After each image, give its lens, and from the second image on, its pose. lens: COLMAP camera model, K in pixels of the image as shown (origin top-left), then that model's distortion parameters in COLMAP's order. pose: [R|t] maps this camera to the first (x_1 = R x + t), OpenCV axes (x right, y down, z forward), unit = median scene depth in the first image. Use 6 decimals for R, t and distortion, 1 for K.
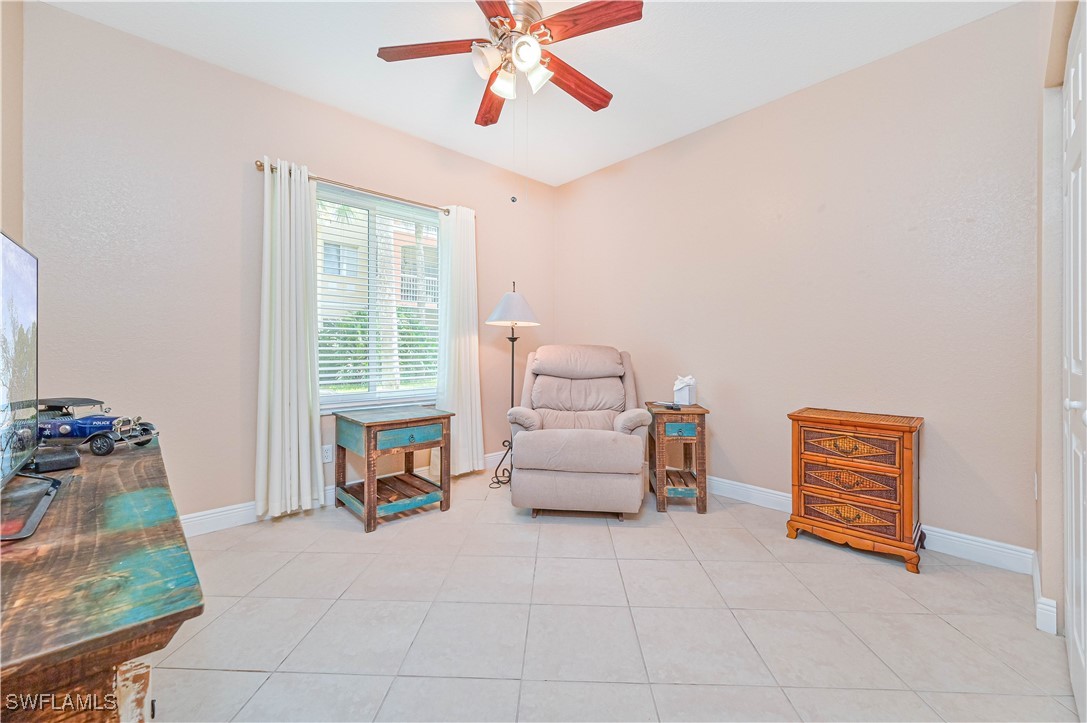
lens RADIAL K [[427.4, 0, 548.4], [0, 427.4, 356.8], [0, 0, 1]] dist [-0.002950, 0.000012]
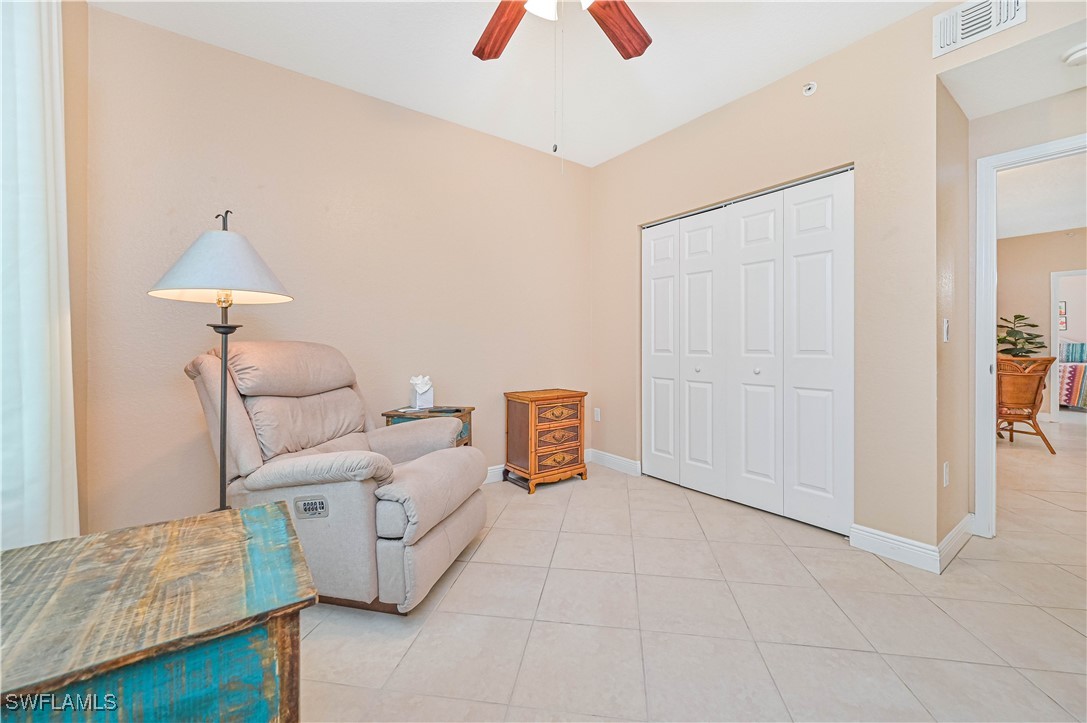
lens RADIAL K [[427.4, 0, 551.1], [0, 427.4, 351.5], [0, 0, 1]] dist [-0.002950, 0.000012]
pose [[0.125061, -0.017829, 0.991989, -0.749093], [0.014788, 0.999761, 0.016104, -0.025547], [-0.992039, 0.012655, 0.125295, 0.833882]]
